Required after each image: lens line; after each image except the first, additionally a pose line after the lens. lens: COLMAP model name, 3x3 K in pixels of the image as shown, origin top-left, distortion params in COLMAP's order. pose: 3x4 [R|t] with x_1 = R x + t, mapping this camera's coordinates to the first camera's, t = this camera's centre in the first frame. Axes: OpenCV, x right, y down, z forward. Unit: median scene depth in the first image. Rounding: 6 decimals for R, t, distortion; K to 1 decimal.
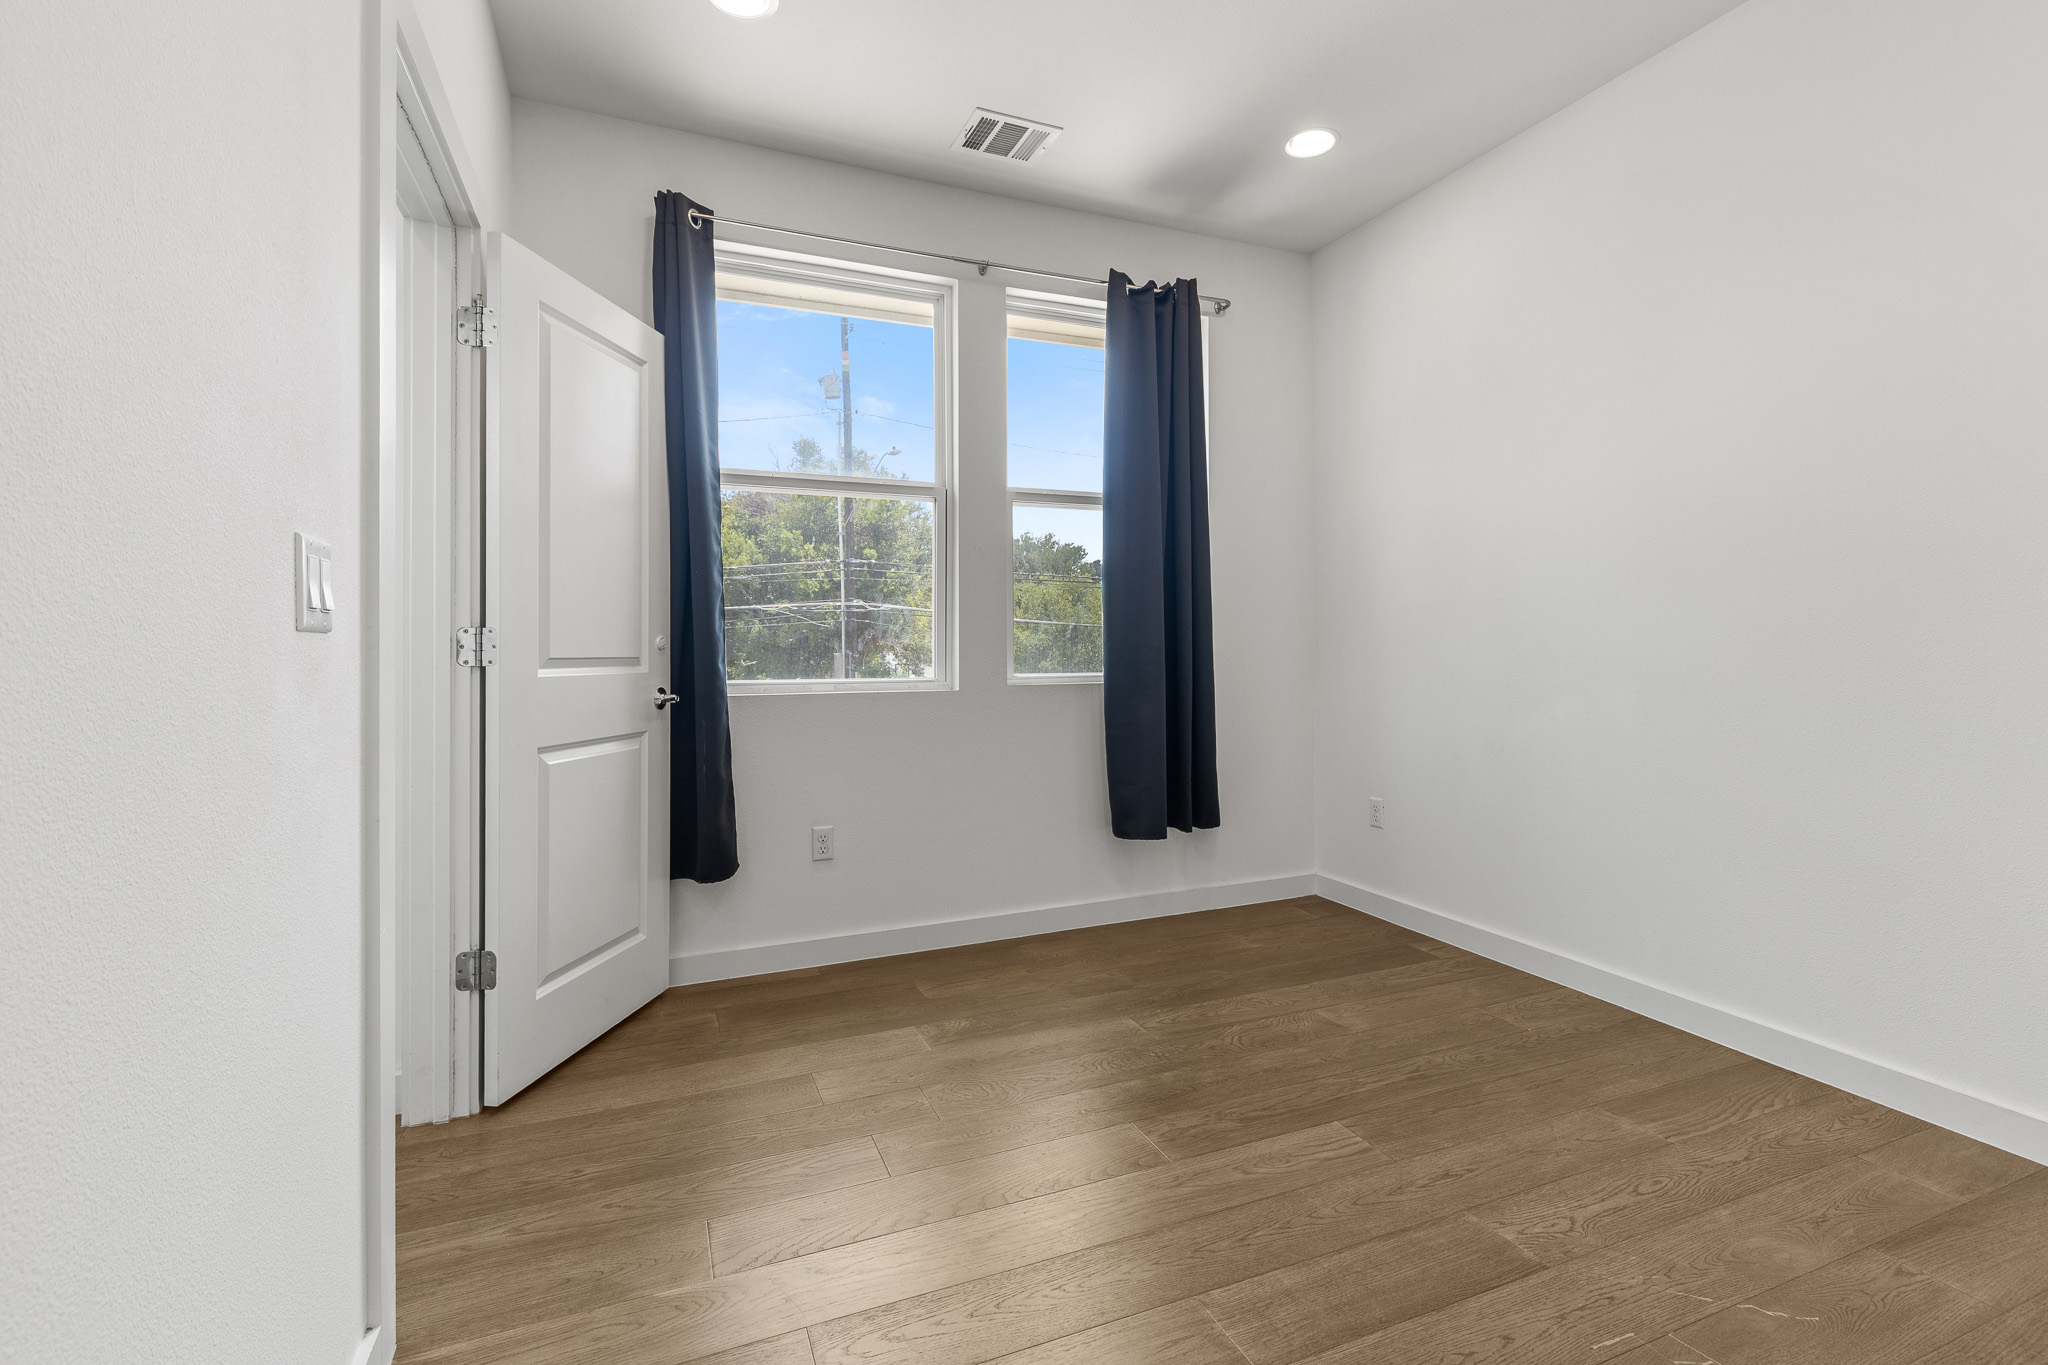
lens RADIAL K [[928.4, 0, 1030.3], [0, 928.4, 652.0], [0, 0, 1]] dist [0.003120, -0.000426]
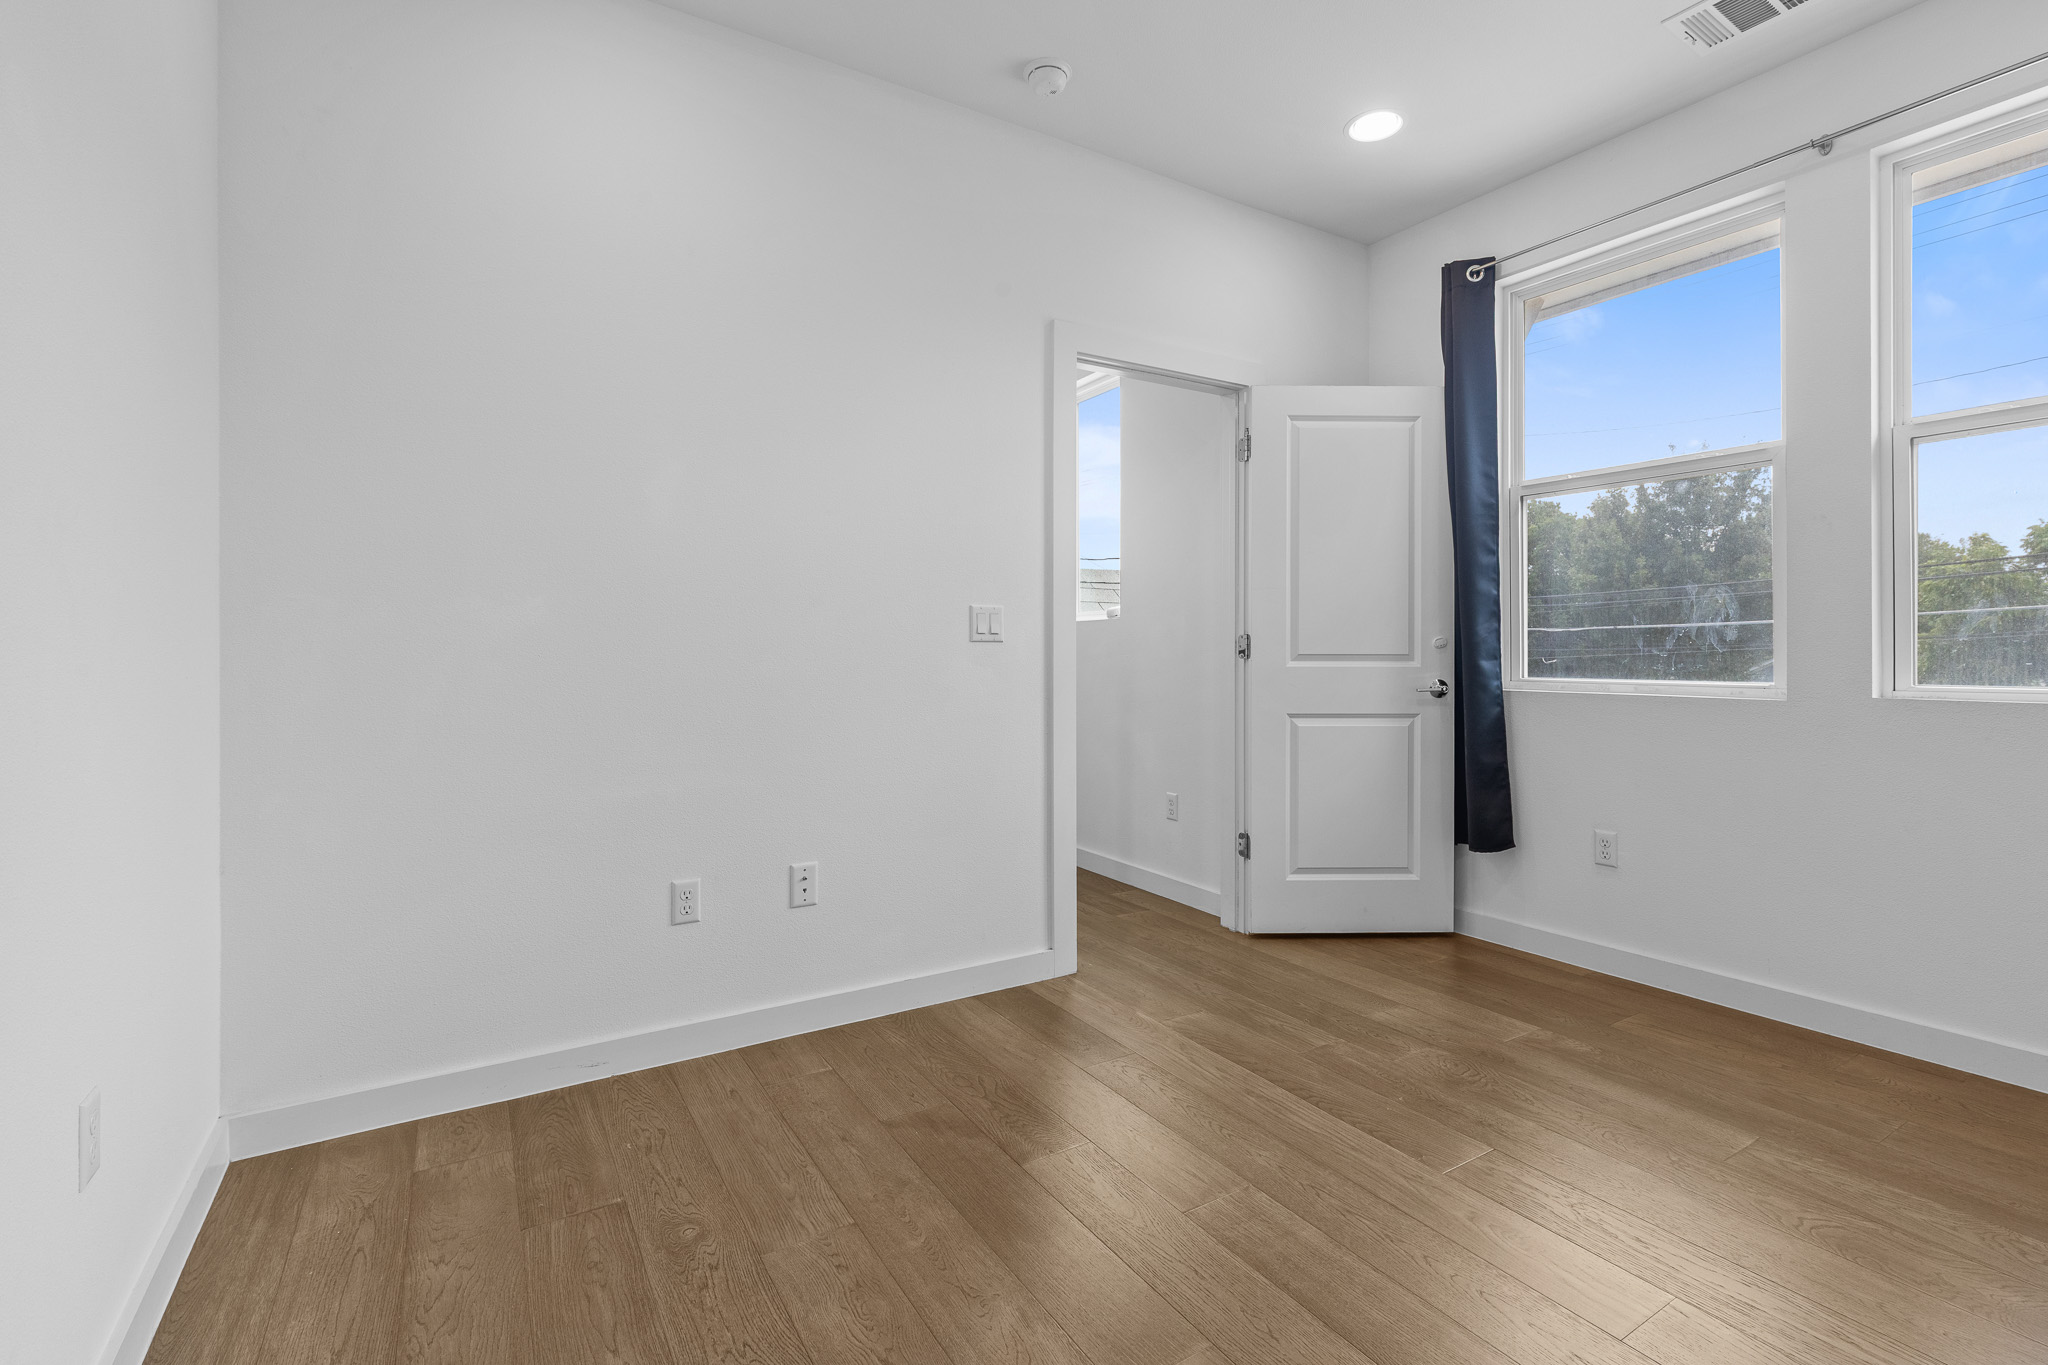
lens RADIAL K [[921.6, 0, 1027.5], [0, 921.6, 660.1], [0, 0, 1]] dist [-0.001403, -0.000982]
pose [[0.154148, 0.014578, -0.987940, 0.729625], [-0.002370, 0.999894, 0.014385, -0.003161], [0.988045, 0.000124, 0.154166, 0.294769]]
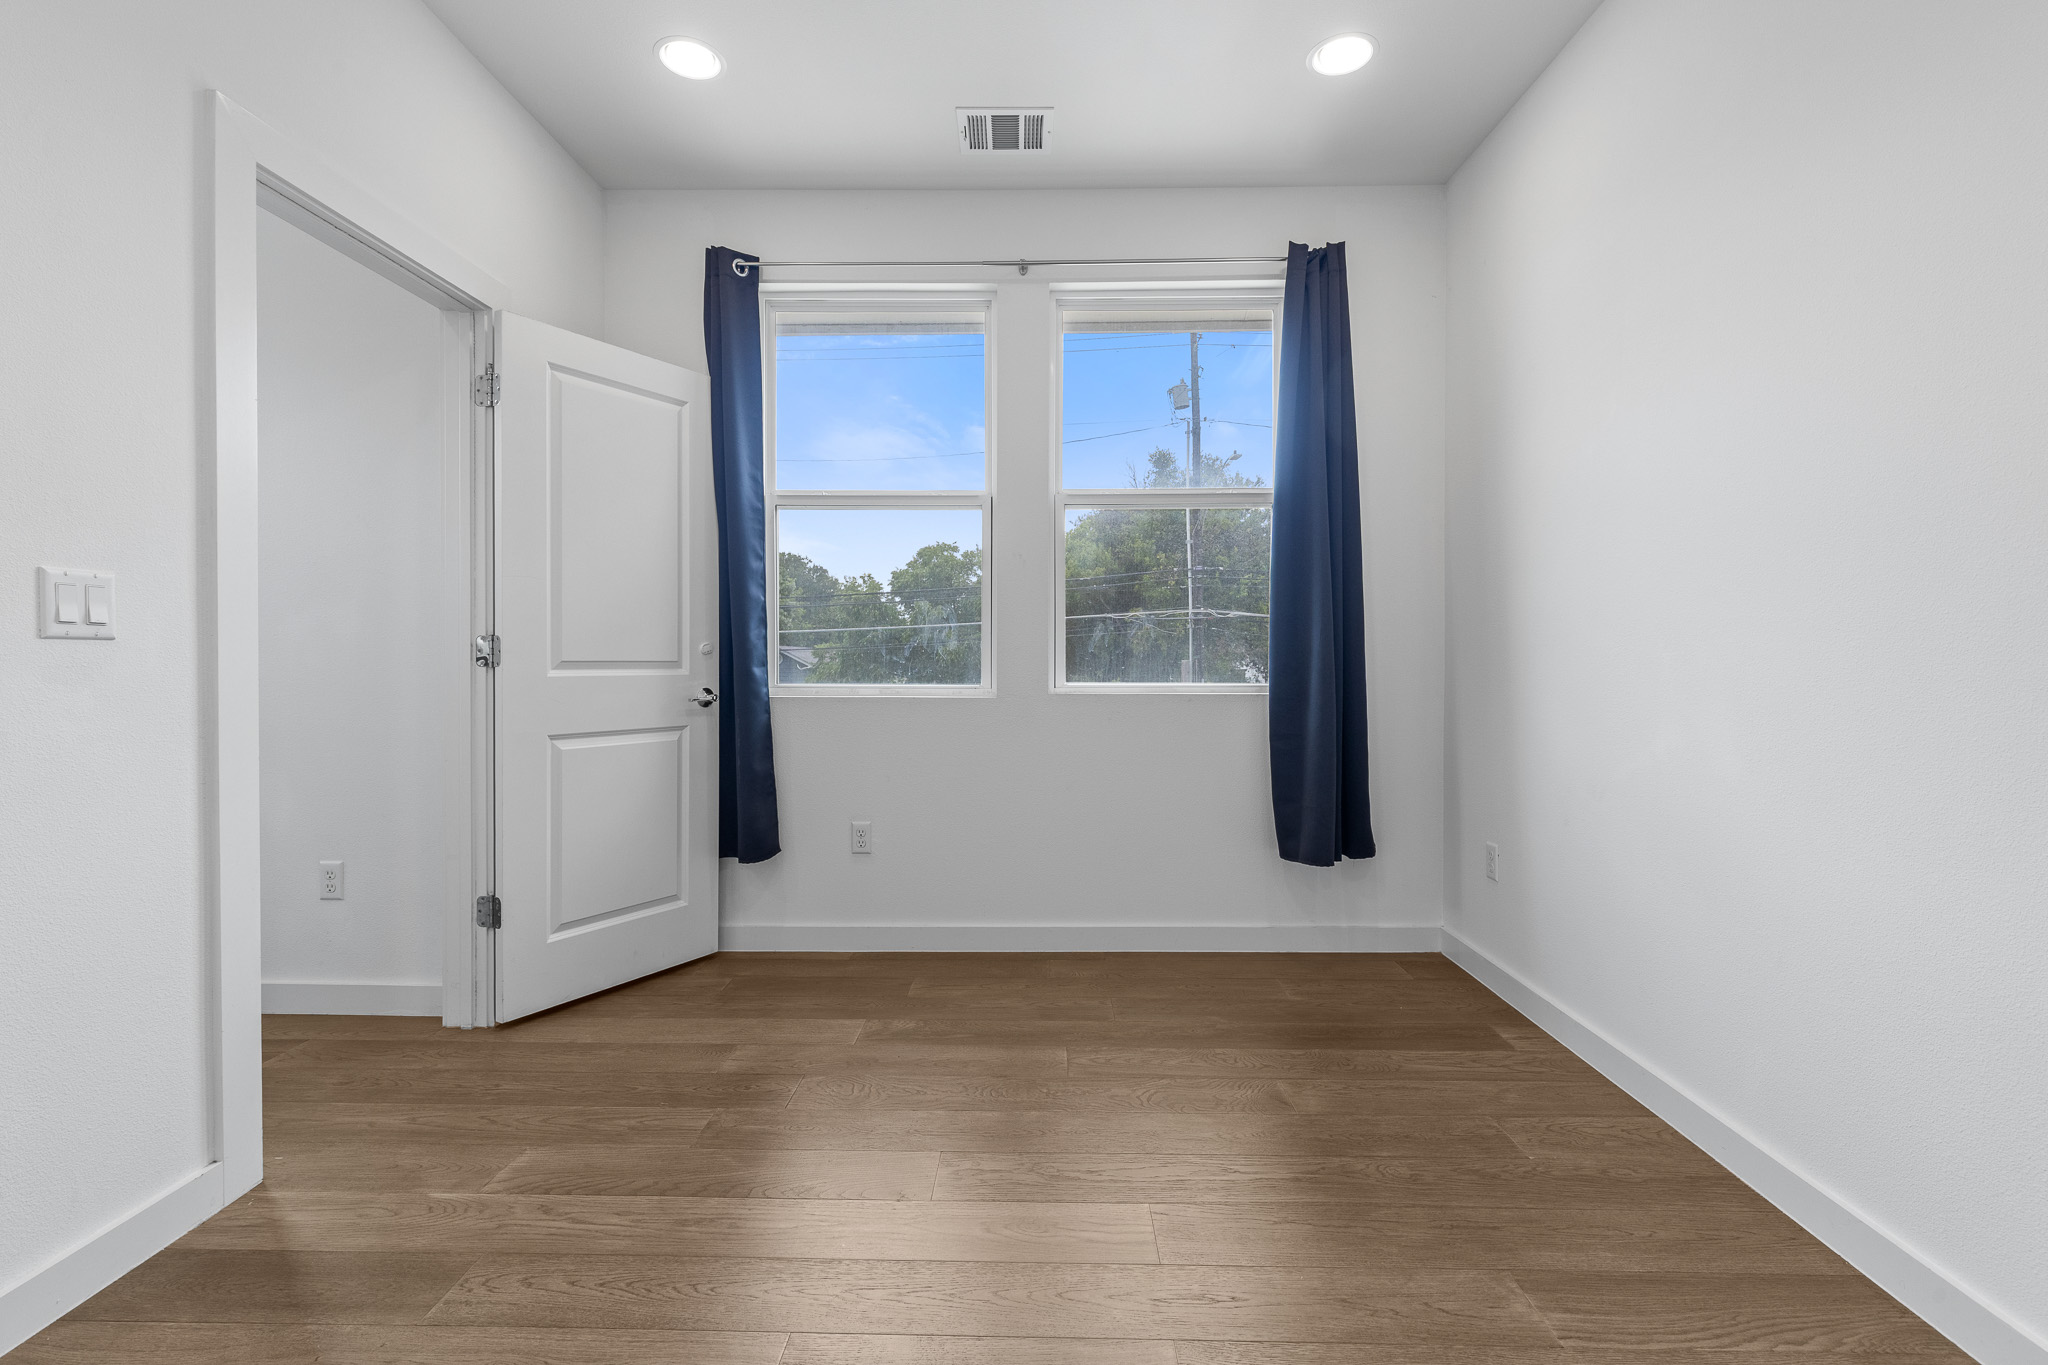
lens RADIAL K [[918.1, 0, 1026.5], [0, 918.1, 672.8], [0, 0, 1]] dist [0.001907, 0.000105]
pose [[0.914445, 0.014900, -0.404435, 0.430629], [-0.008739, 0.999816, 0.017077, -0.002746], [0.404615, -0.012081, 0.914407, 0.134934]]
